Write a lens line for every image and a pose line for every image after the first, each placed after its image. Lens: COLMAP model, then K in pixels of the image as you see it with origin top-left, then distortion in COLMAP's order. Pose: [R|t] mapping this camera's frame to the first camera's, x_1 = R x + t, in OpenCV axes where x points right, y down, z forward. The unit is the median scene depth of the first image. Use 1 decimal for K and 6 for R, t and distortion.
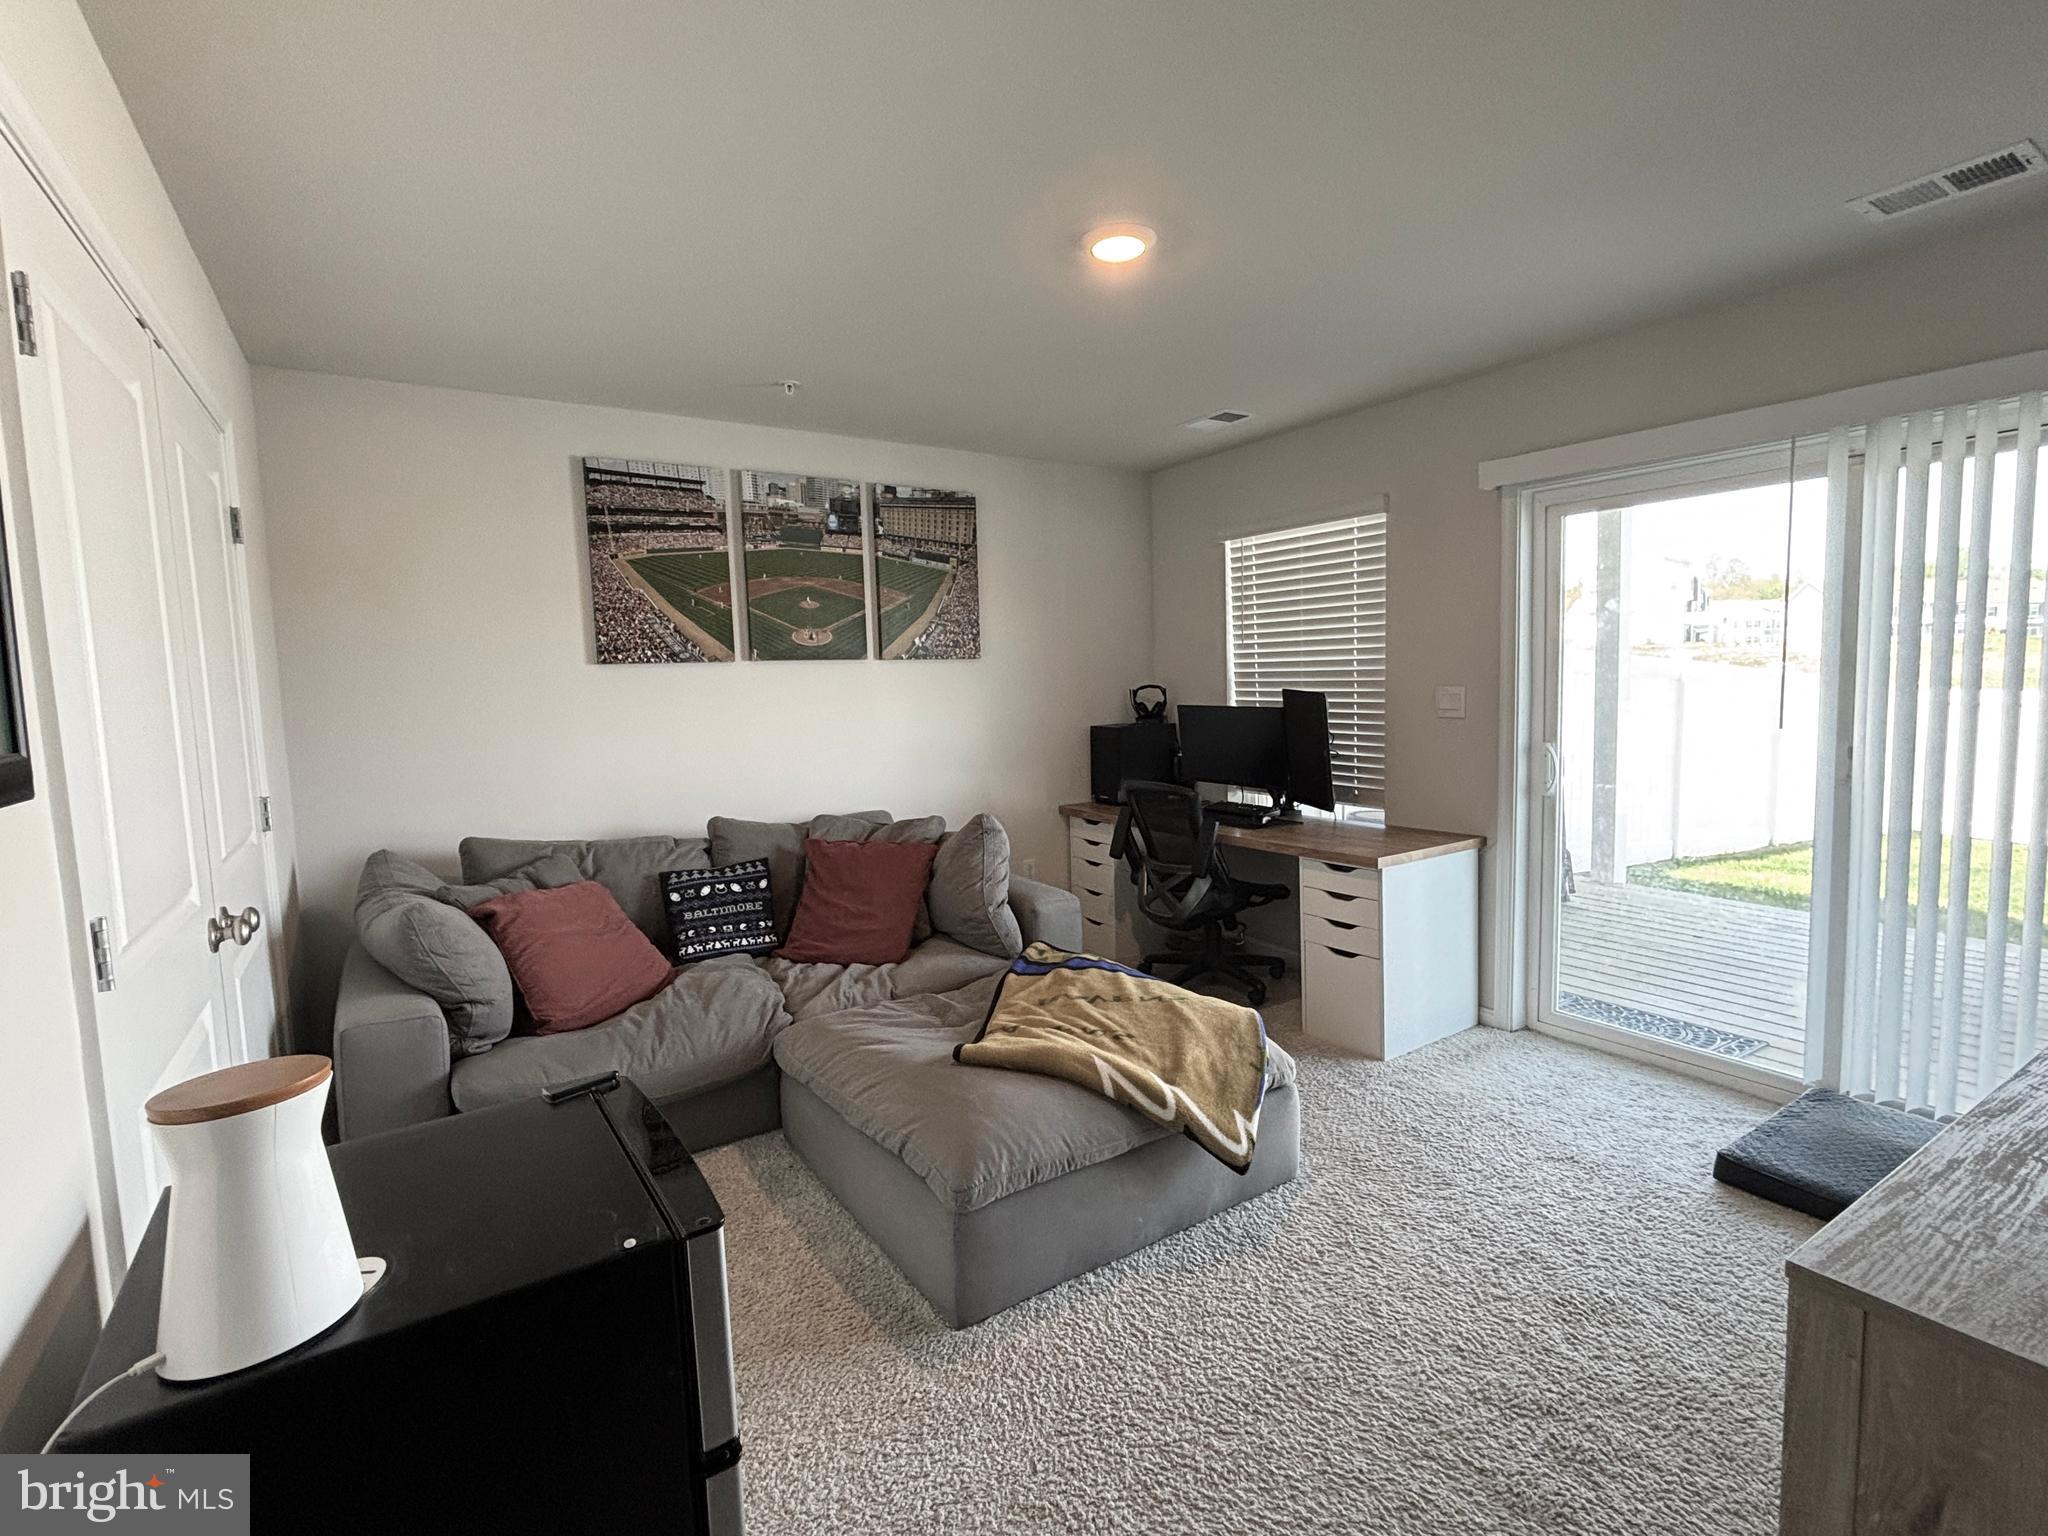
lens RADIAL K [[958.1, 0, 1020.7], [0, 958.1, 770.0], [0, 0, 1]] dist [0.001524, 0.000227]
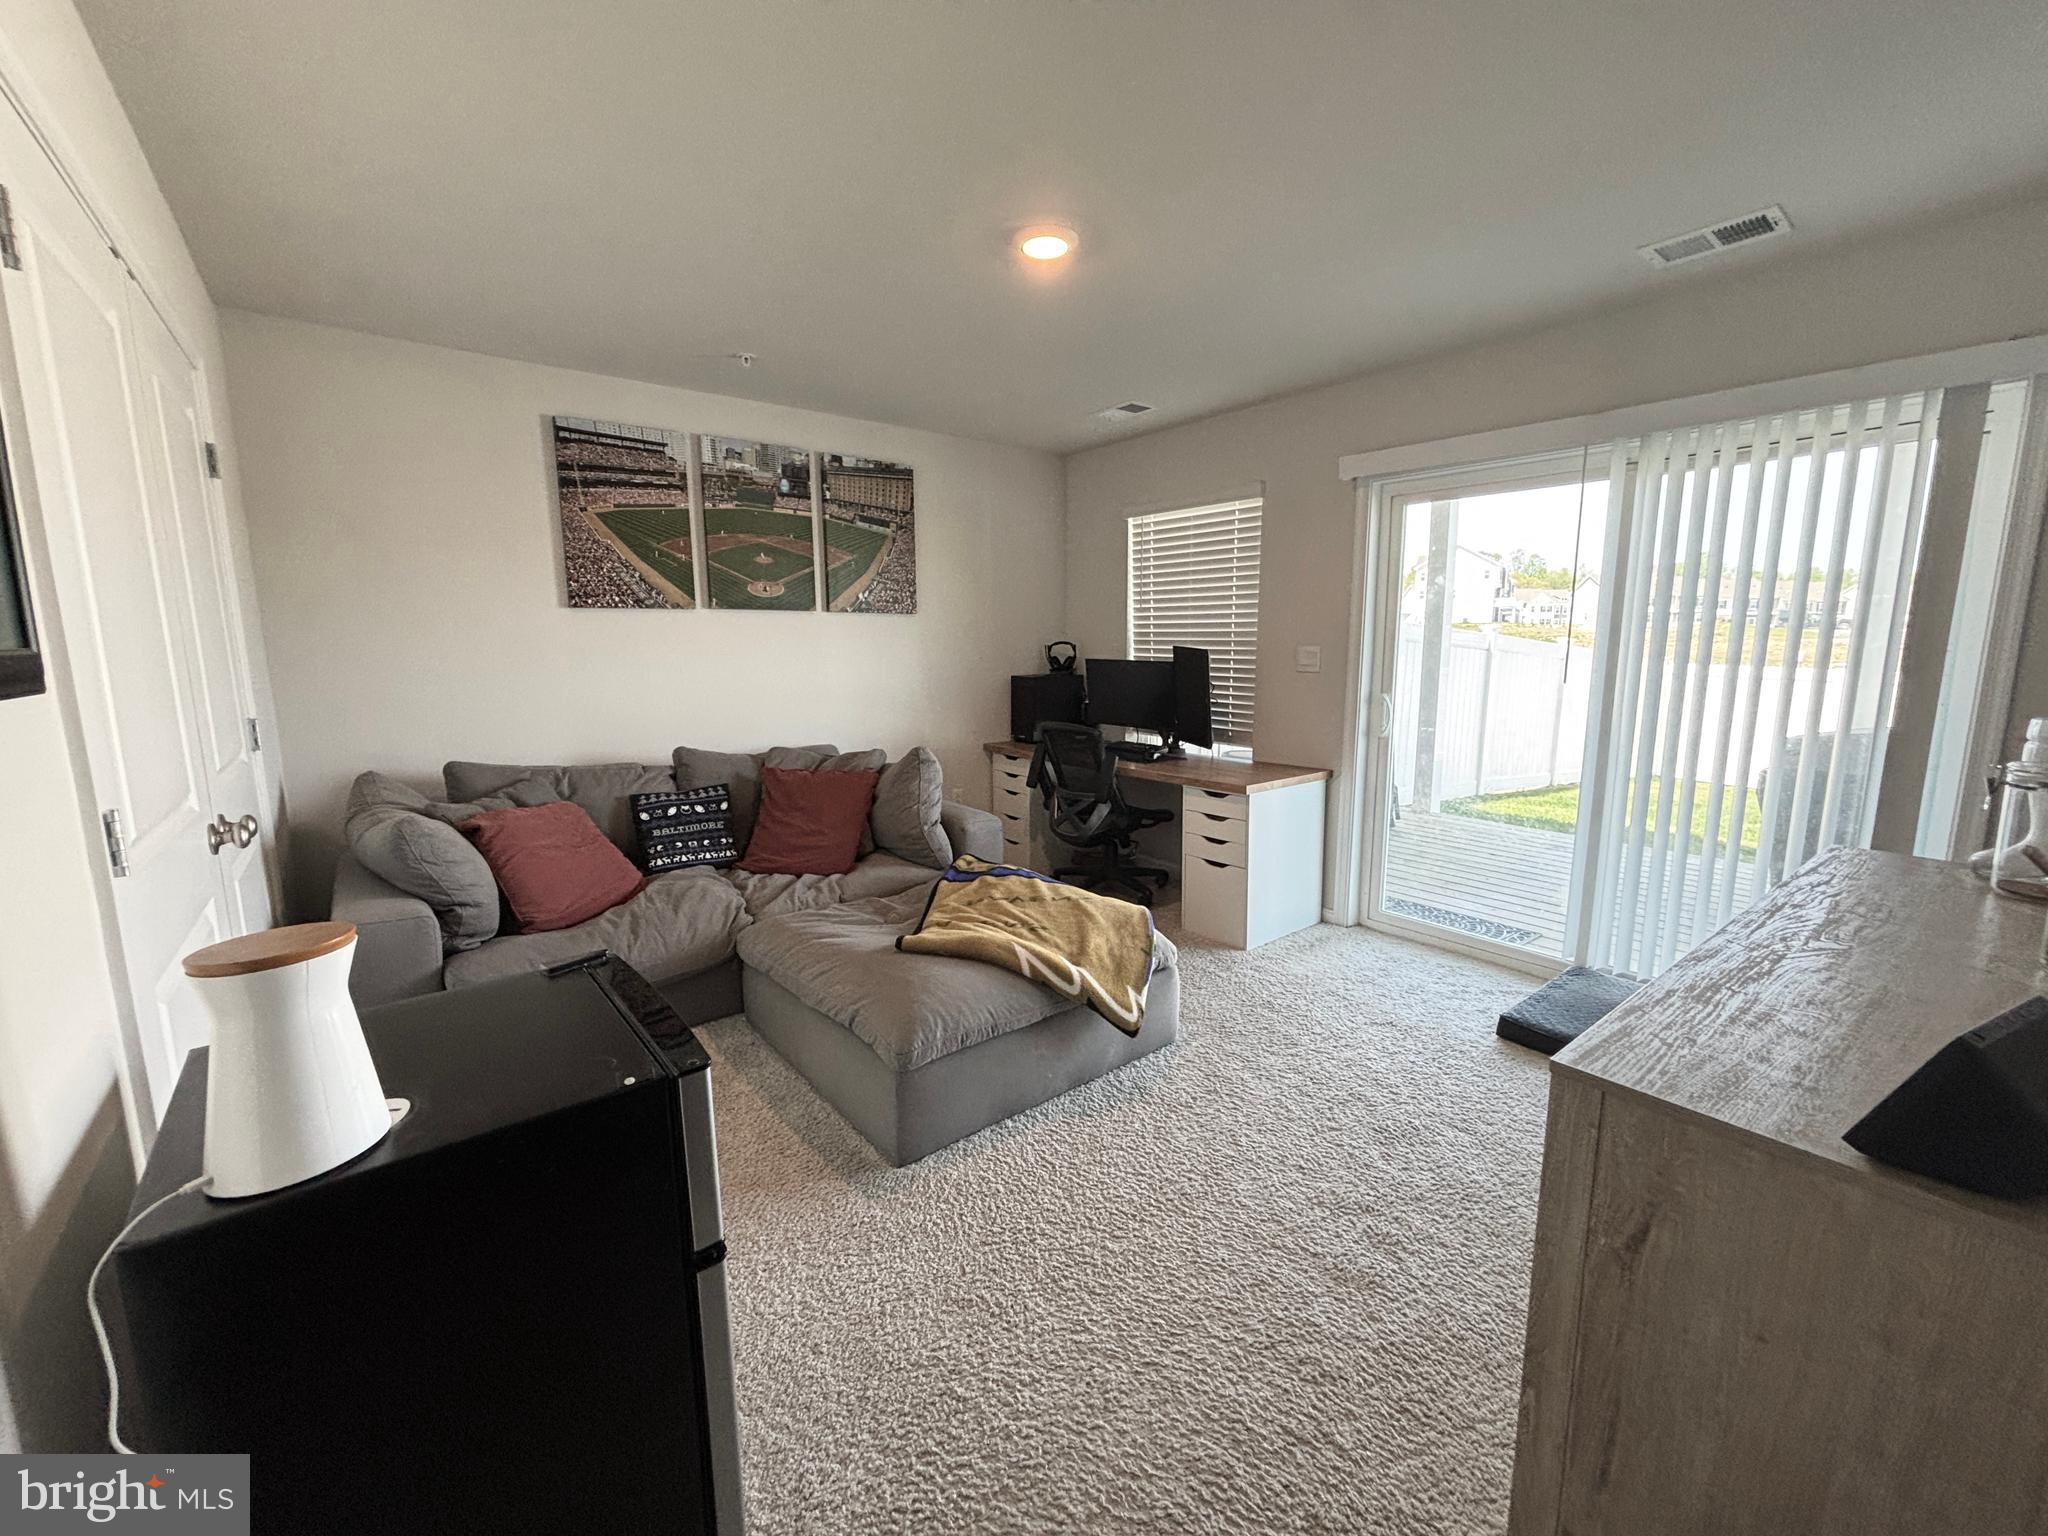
lens RADIAL K [[824.1, 0, 1024.3], [0, 824.1, 769.5], [0, 0, 1]] dist [0.001173, -0.000407]
pose [[0.995432, 0.008989, 0.095045, -0.008356], [-0.014672, 0.998134, 0.059265, 0.015069], [-0.094335, -0.060389, 0.993707, -0.008679]]
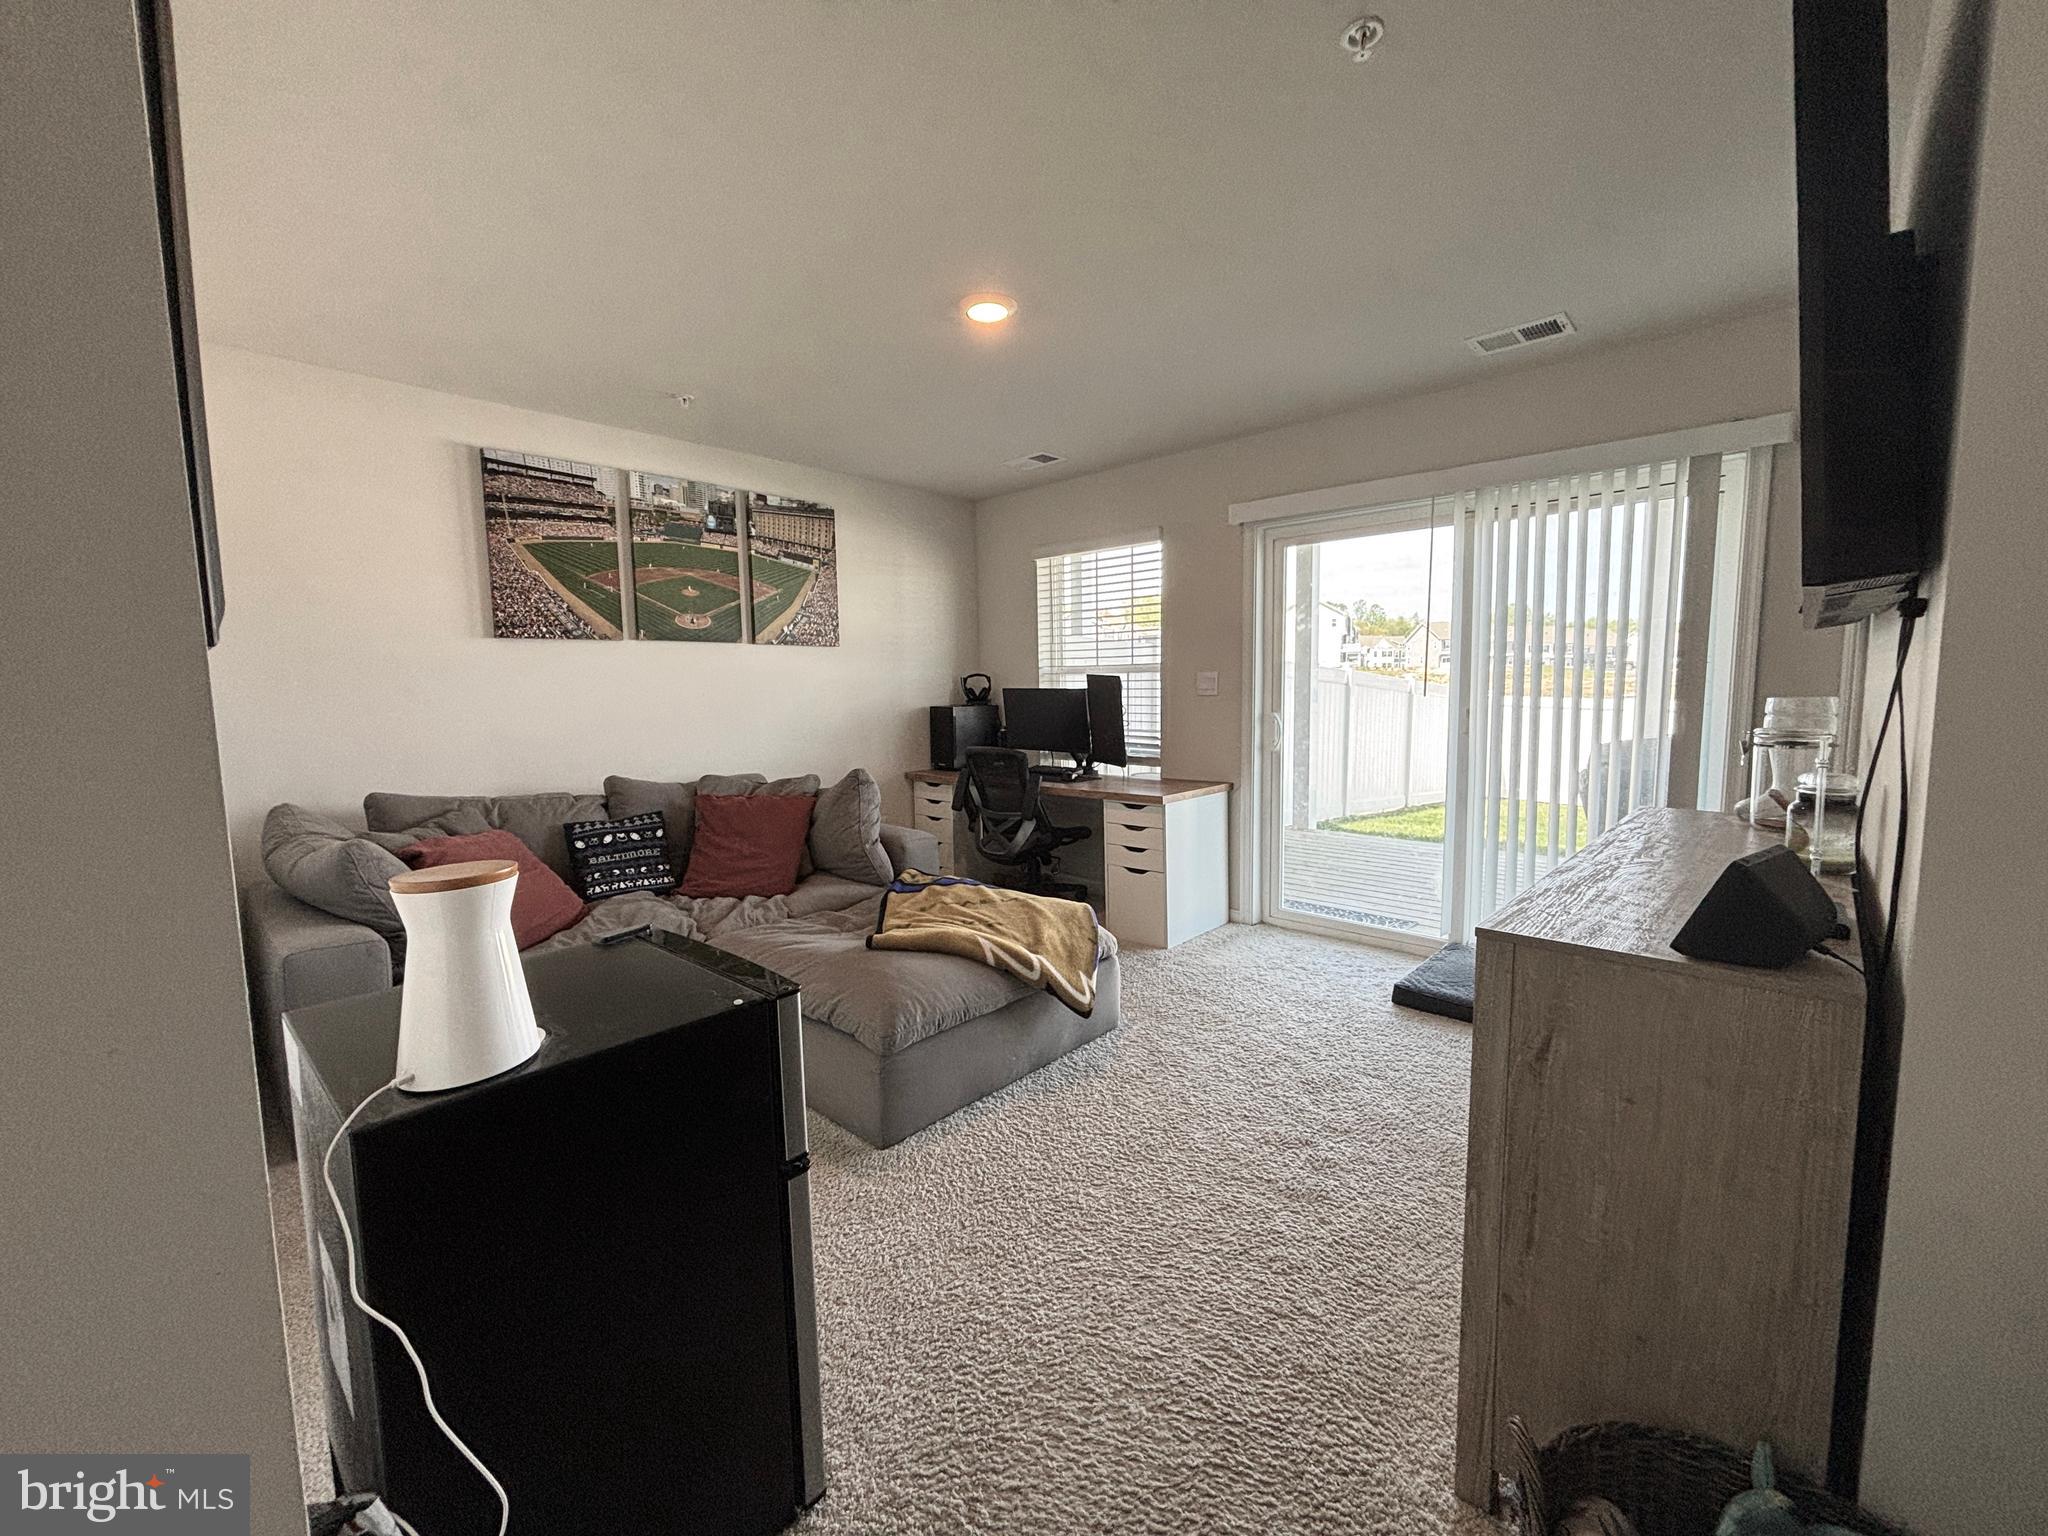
lens RADIAL K [[824.1, 0, 1025.0], [0, 824.1, 768.6], [0, 0, 1]] dist [0.001173, -0.000407]
pose [[0.971642, -0.010936, 0.236206, -0.094370], [0.010880, 0.999940, 0.001543, 0.055453], [-0.236208, 0.001071, 0.971702, -0.073586]]
